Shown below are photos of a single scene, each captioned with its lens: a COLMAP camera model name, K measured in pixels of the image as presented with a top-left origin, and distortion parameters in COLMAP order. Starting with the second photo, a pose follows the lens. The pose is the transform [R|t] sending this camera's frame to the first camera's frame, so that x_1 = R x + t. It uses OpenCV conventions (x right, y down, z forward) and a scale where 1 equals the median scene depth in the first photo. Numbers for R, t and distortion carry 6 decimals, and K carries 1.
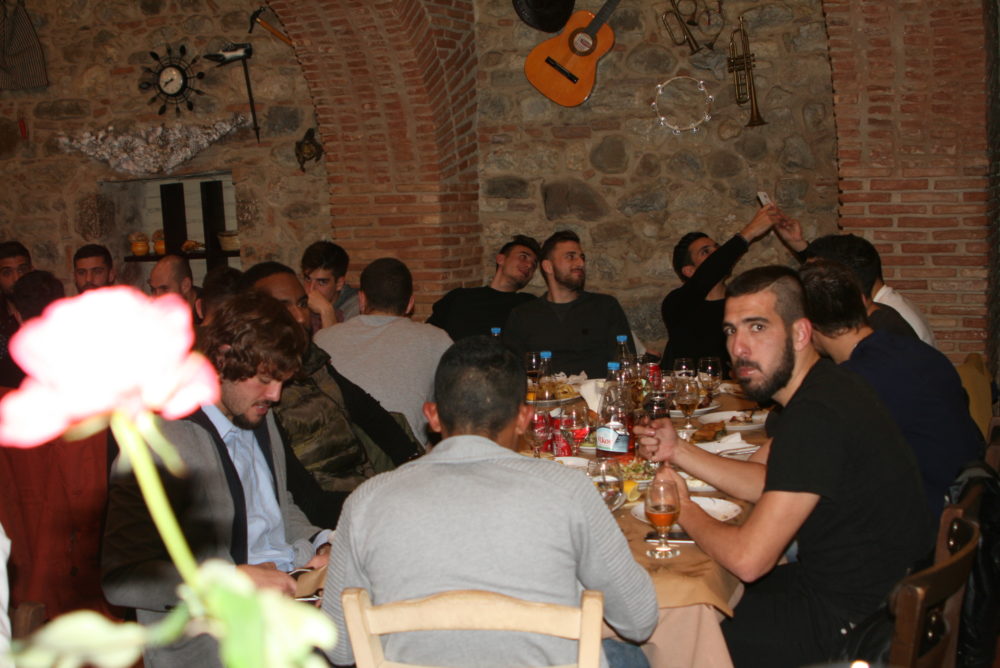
lens RADIAL K [[1283.8, 0, 500.0], [0, 1283.8, 334.0], [0, 0, 1]] dist [-0.134300, -0.005429]
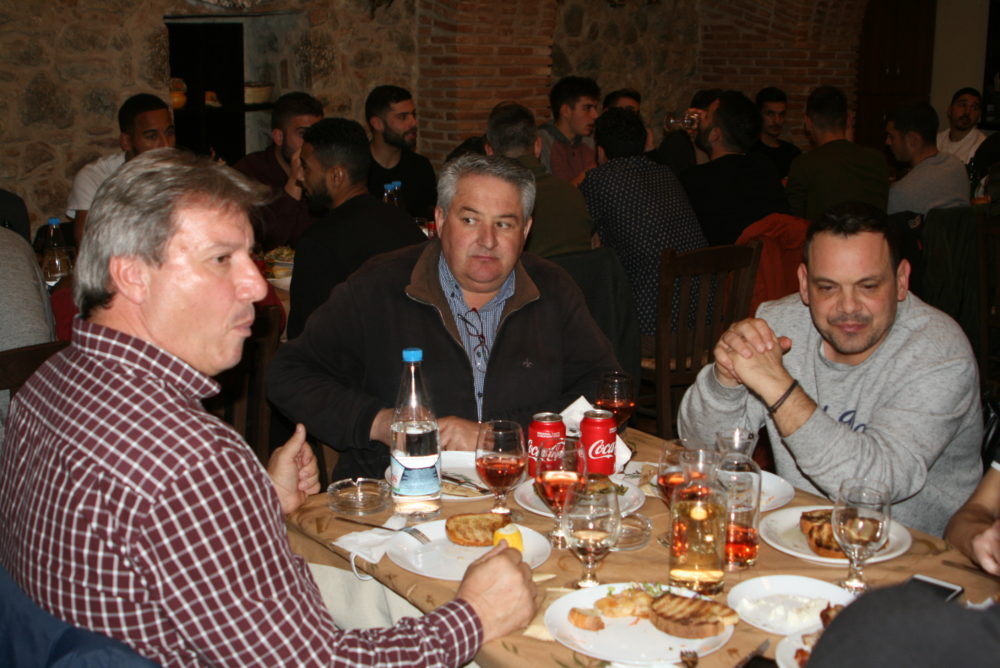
lens RADIAL K [[1283.8, 0, 500.0], [0, 1283.8, 334.0], [0, 0, 1]] dist [-0.134300, -0.005429]
pose [[0.518244, -0.145446, 0.842774, -0.923507], [0.075989, 0.989366, 0.124017, -0.005007], [-0.851850, -0.000229, 0.523786, 0.418741]]
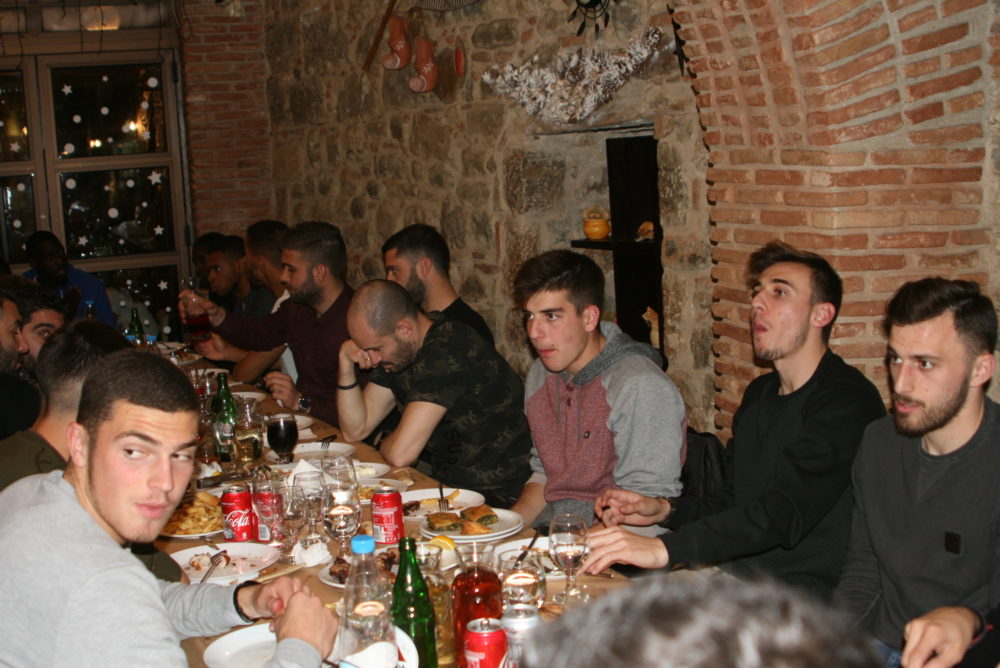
lens RADIAL K [[1283.8, 0, 500.0], [0, 1283.8, 334.0], [0, 0, 1]] dist [-0.134300, -0.005429]
pose [[0.680260, 0.111021, -0.724514, 0.211798], [-0.069793, 0.993782, 0.086752, -0.071593], [0.729641, -0.008448, 0.683779, 0.506050]]
